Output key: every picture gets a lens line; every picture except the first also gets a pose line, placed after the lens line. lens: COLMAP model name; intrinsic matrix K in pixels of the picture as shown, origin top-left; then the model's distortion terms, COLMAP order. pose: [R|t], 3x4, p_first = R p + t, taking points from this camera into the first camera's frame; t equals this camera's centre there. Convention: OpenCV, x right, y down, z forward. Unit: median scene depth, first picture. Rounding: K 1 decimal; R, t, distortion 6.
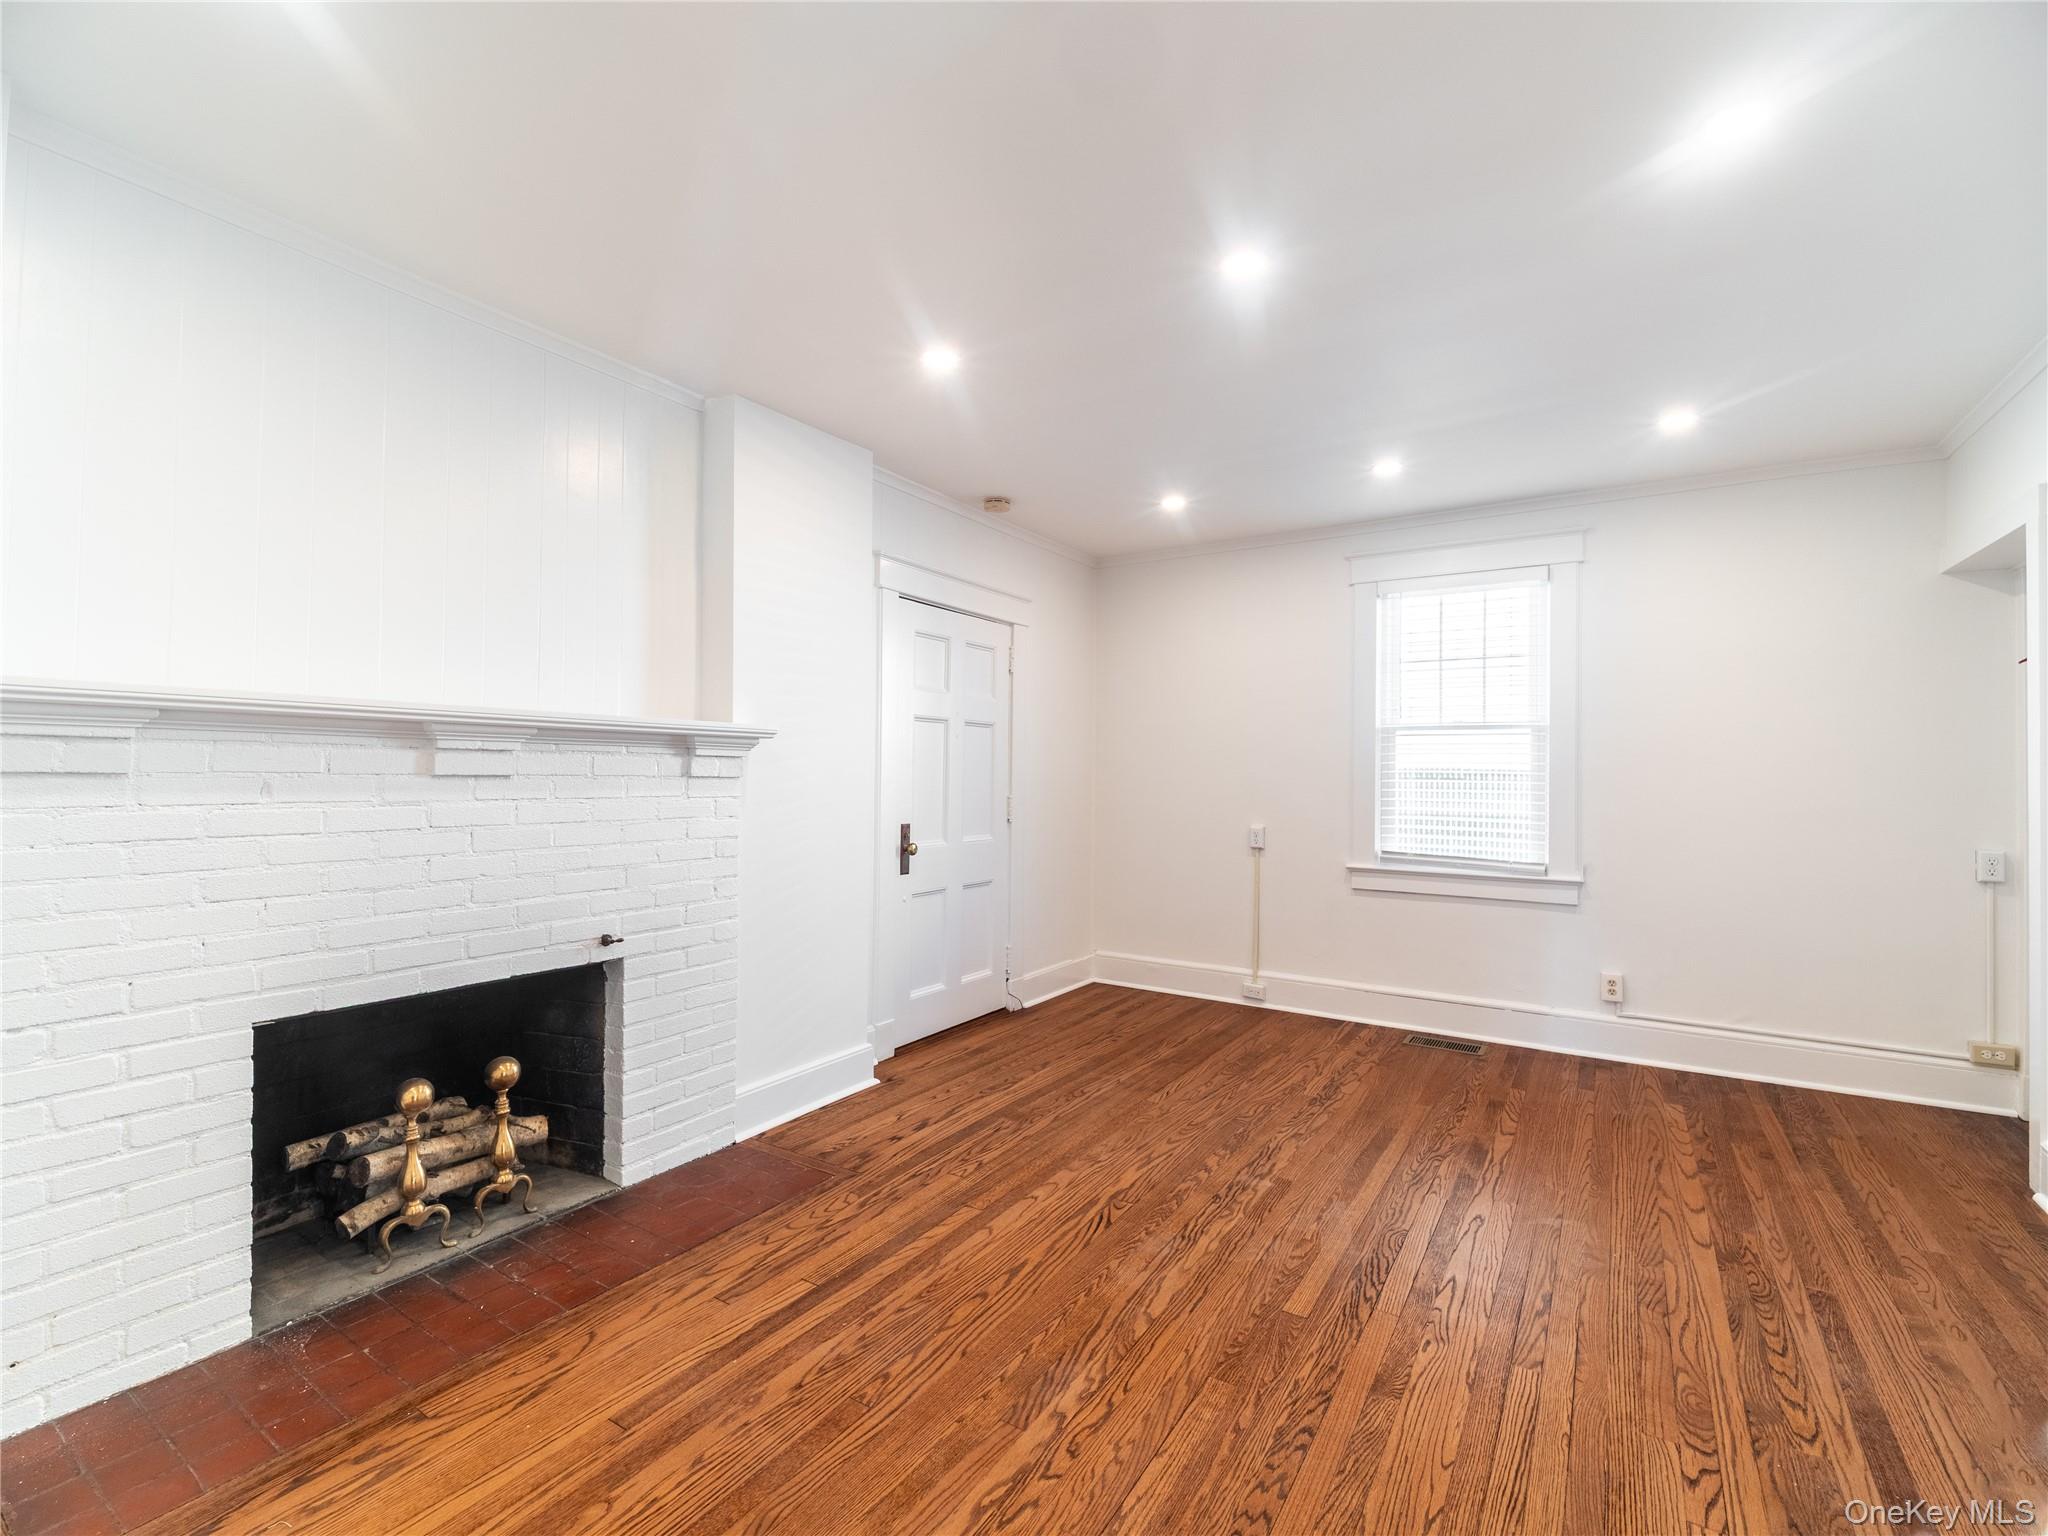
lens RADIAL K [[903.1, 0, 1024.0], [0, 903.1, 768.0], [0, 0, 1]] dist [0.002747, -0.000614]
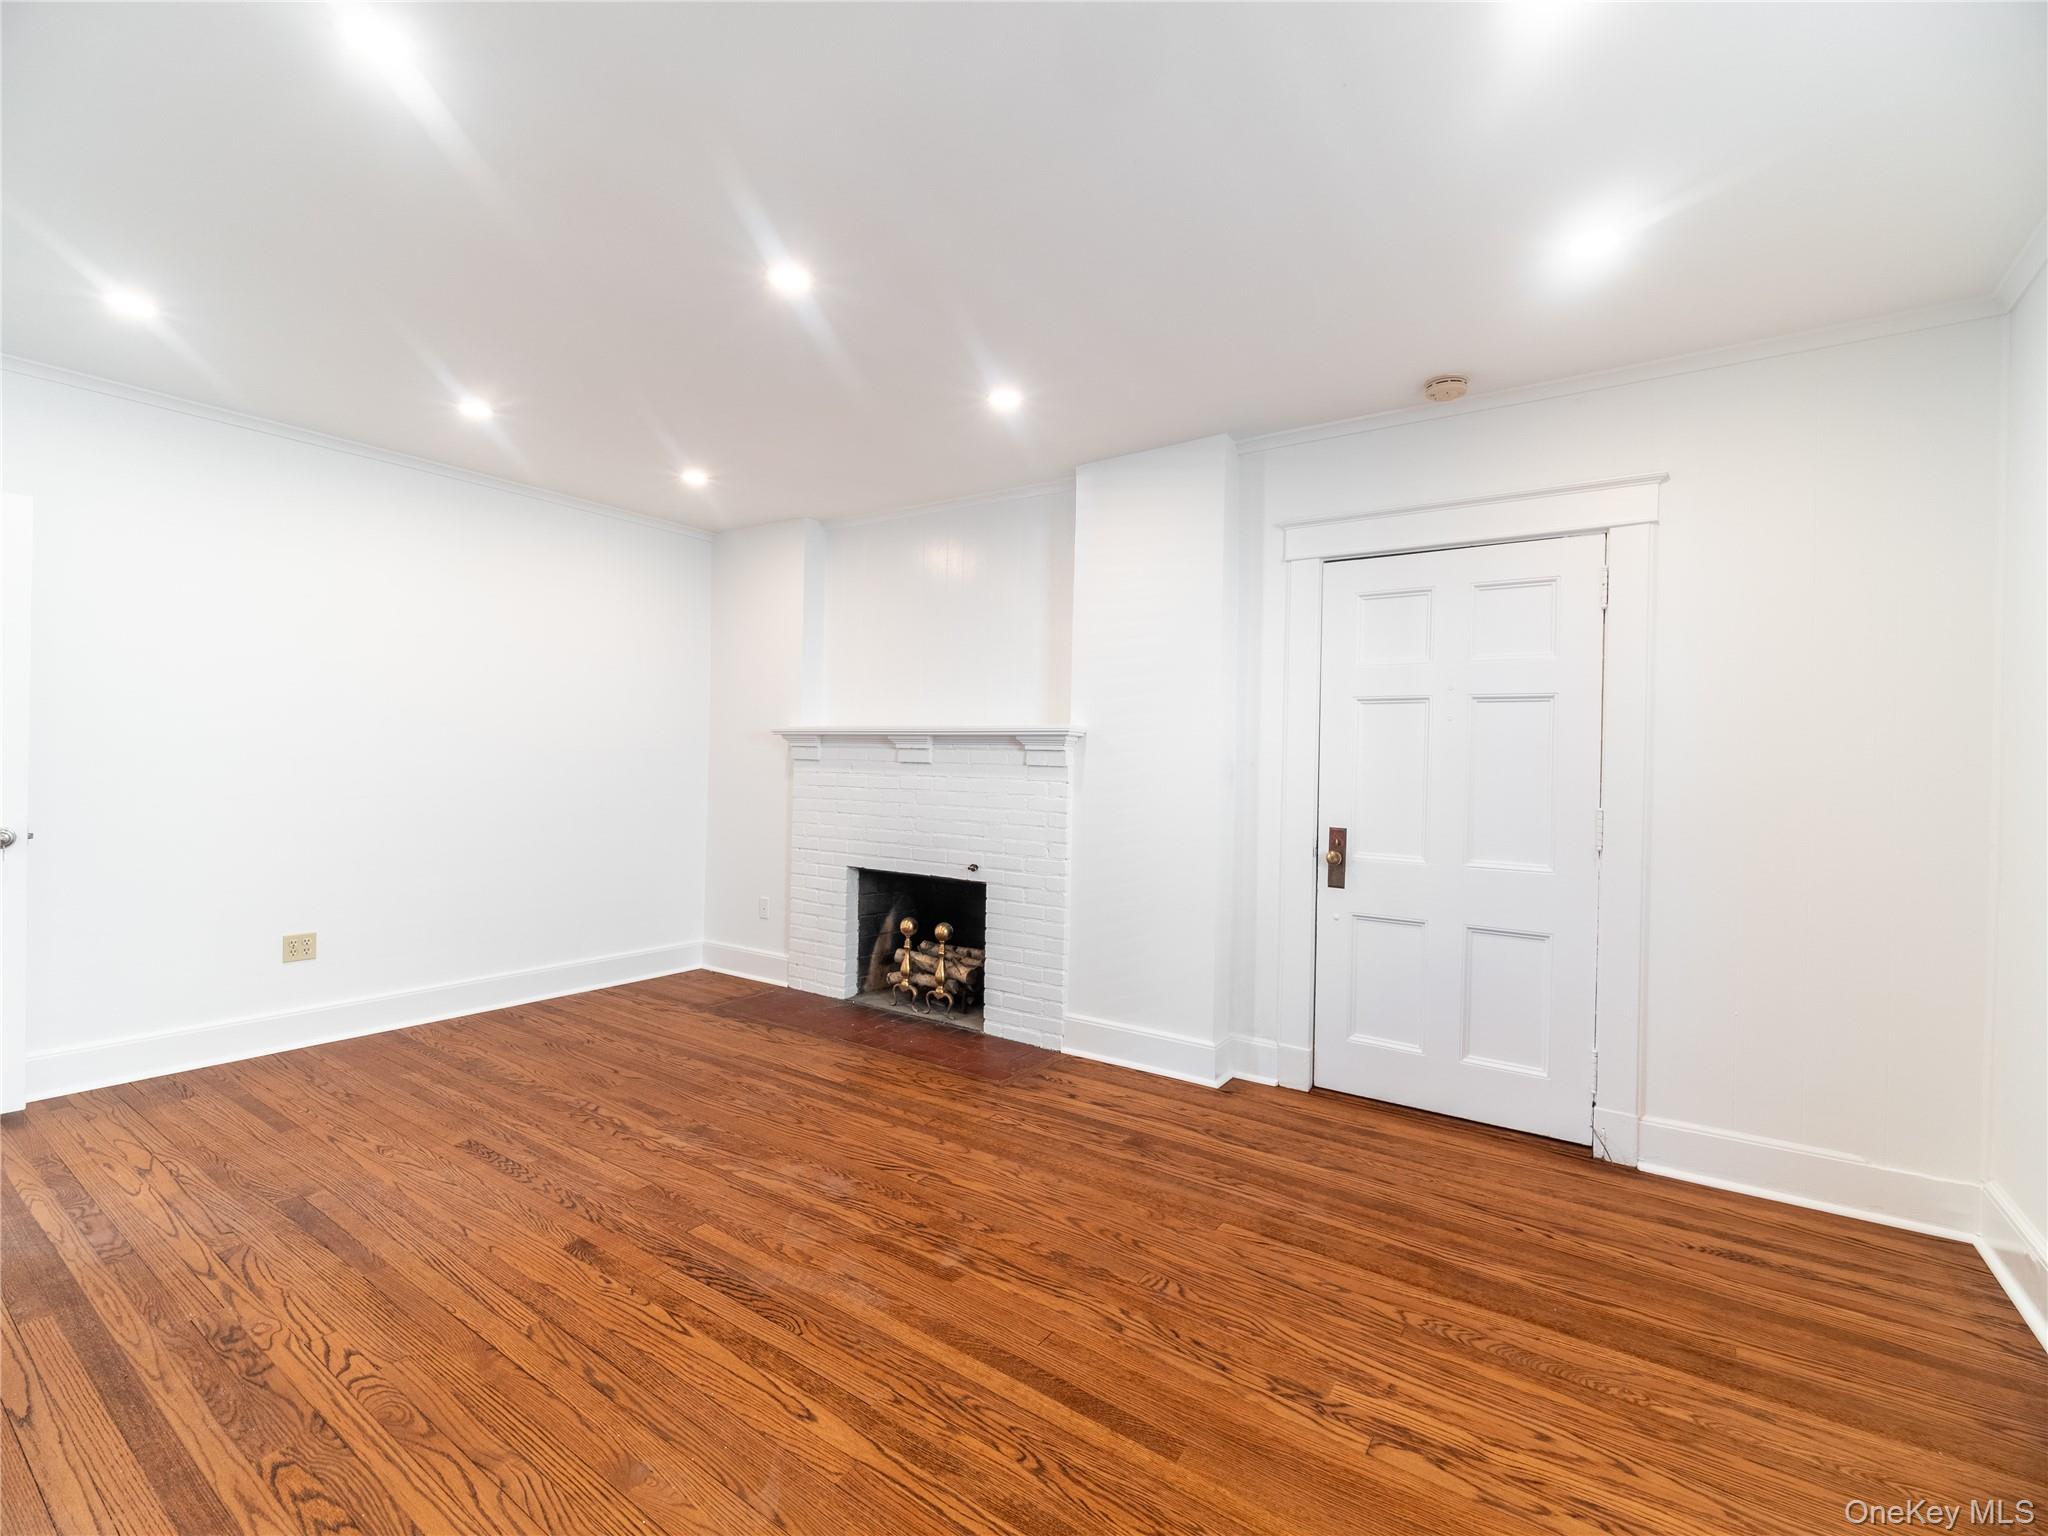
lens RADIAL K [[916.0, 0, 1024.0], [0, 916.0, 768.0], [0, 0, 1]] dist [0.001163, -0.000966]
pose [[-0.025193, -0.003064, -0.999678, 1.140913], [-0.014689, 0.999888, -0.002695, 0.019756], [0.999575, 0.014616, -0.025236, 1.135831]]
